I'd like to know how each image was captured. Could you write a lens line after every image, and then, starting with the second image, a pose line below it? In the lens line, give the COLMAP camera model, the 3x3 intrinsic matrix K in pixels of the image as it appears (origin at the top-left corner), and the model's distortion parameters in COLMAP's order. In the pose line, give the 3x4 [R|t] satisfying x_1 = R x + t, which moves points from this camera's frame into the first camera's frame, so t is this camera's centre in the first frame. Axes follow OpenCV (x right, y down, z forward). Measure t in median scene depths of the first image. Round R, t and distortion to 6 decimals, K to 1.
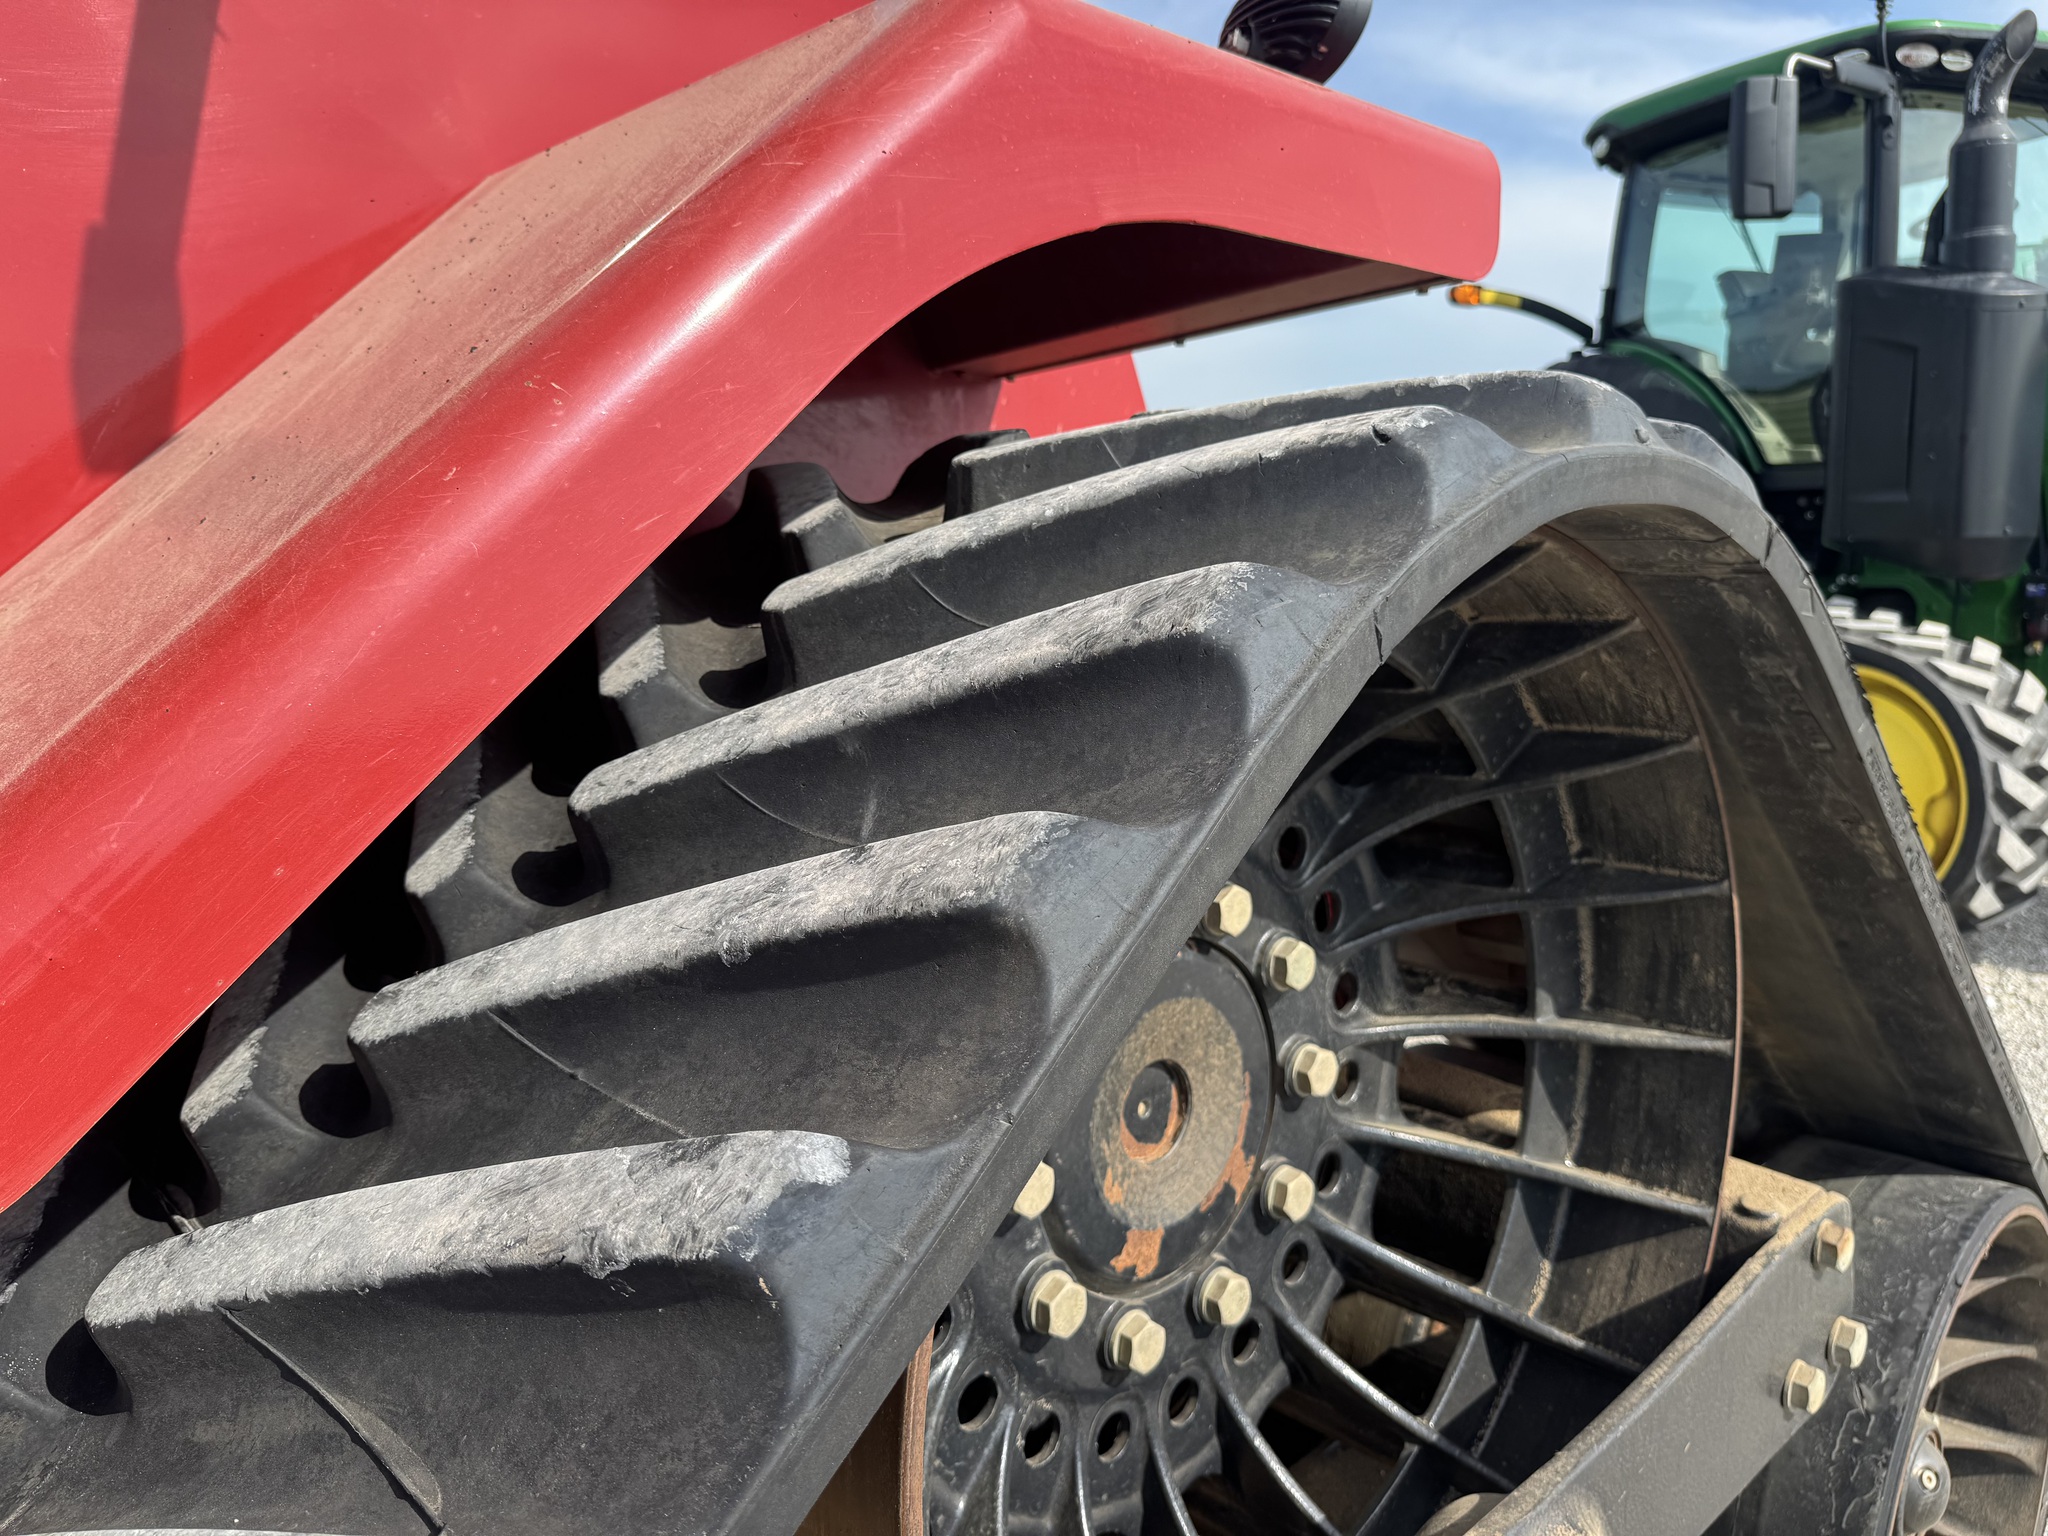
lens RADIAL K [[1422.9, 0, 1034.1], [0, 1422.9, 774.5], [0, 0, 1]] dist [0.064393, -0.076735]
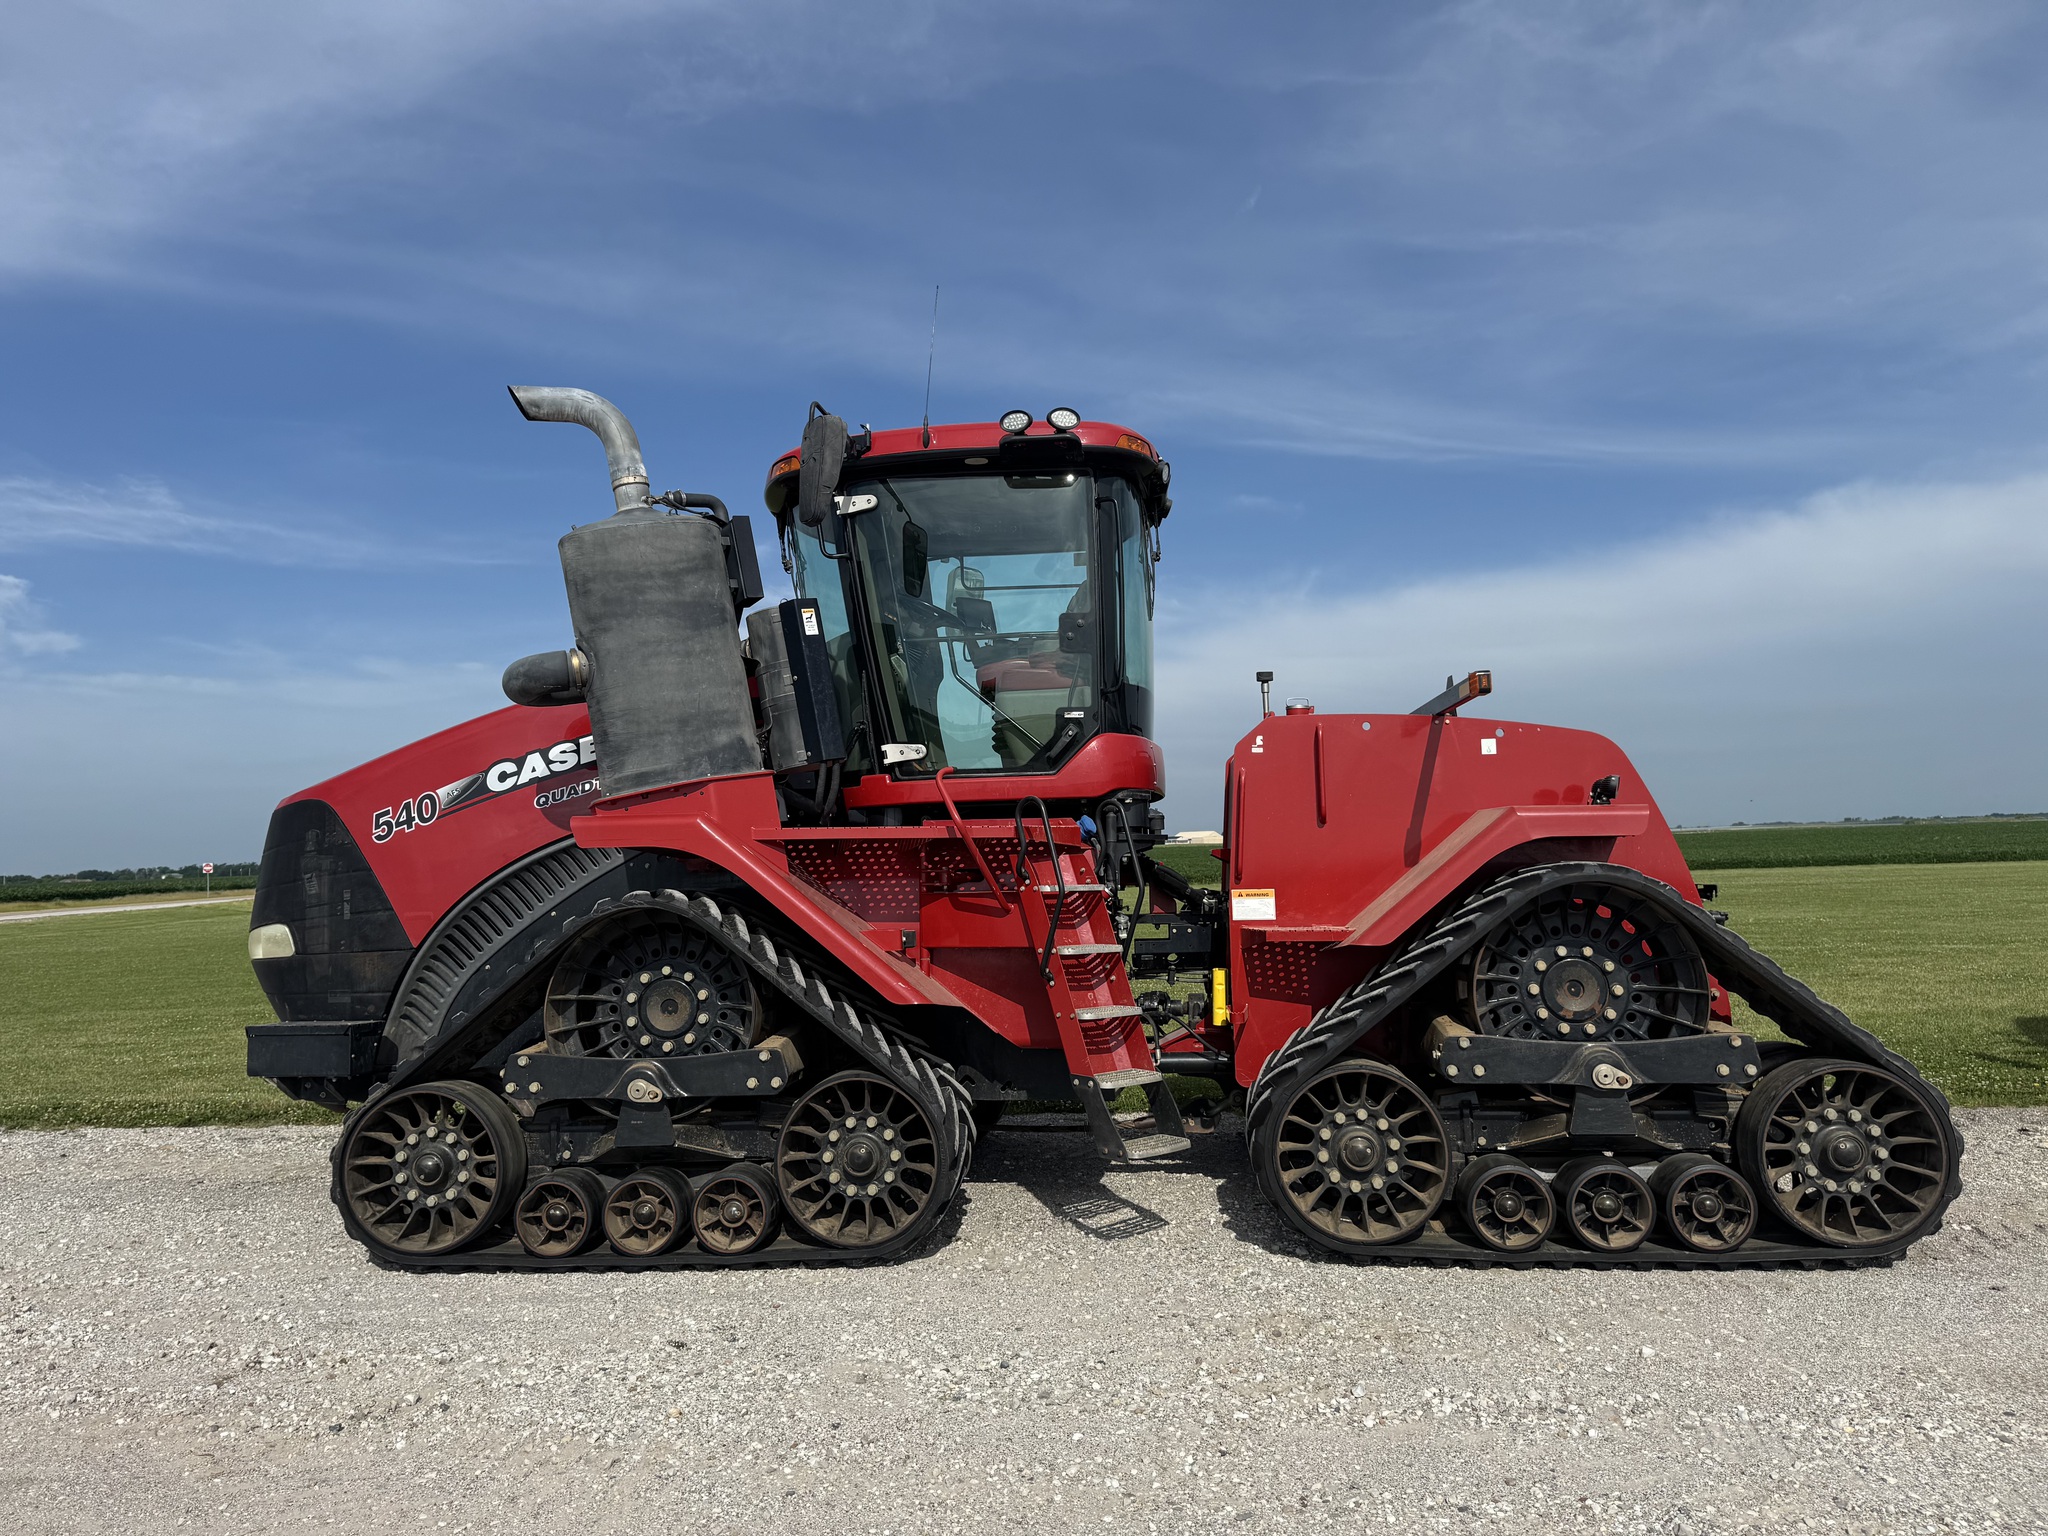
lens RADIAL K [[1422.9, 0, 1034.1], [0, 1422.9, 774.5], [0, 0, 1]] dist [0.064393, -0.076735]
pose [[0.656114, -0.036227, -0.753791, 2.639111], [-0.113675, 0.982706, -0.146174, 0.434524], [0.746051, 0.181594, 0.640649, -3.788436]]
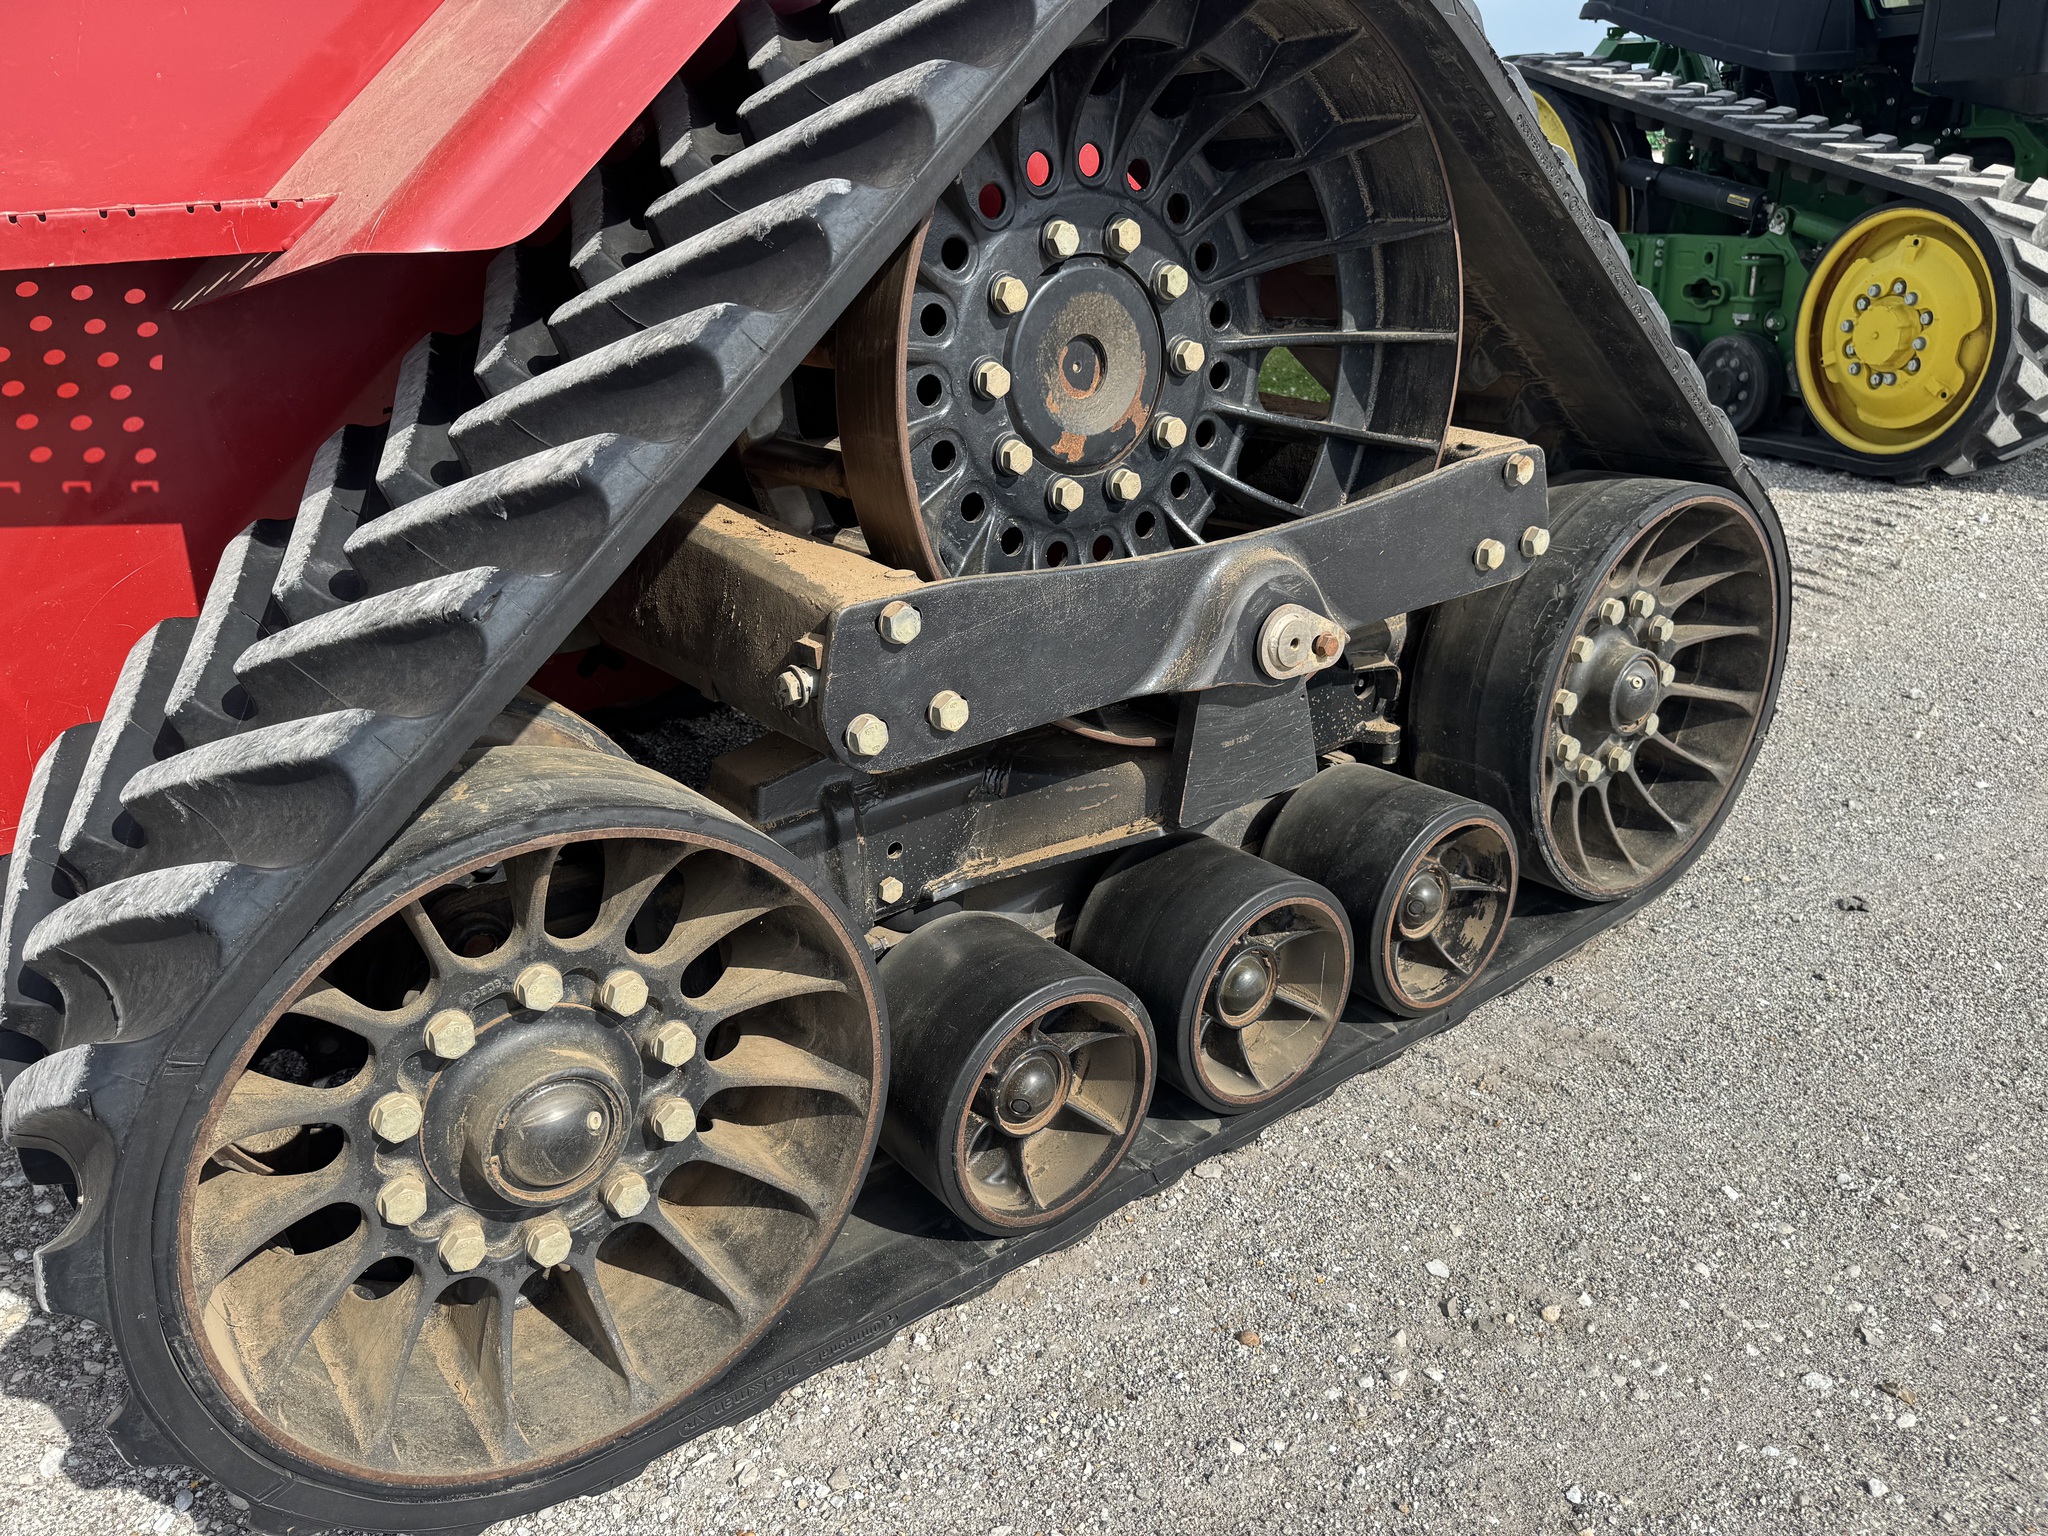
lens RADIAL K [[1465.1, 0, 1018.8], [0, 1465.1, 743.5], [0, 0, 1]] dist [0.019242, -0.029143]
pose [[0.993071, 0.018107, -0.116114, 0.208621], [0.006699, 0.977729, 0.209765, 0.292277], [0.117326, -0.209089, 0.970833, -0.735279]]
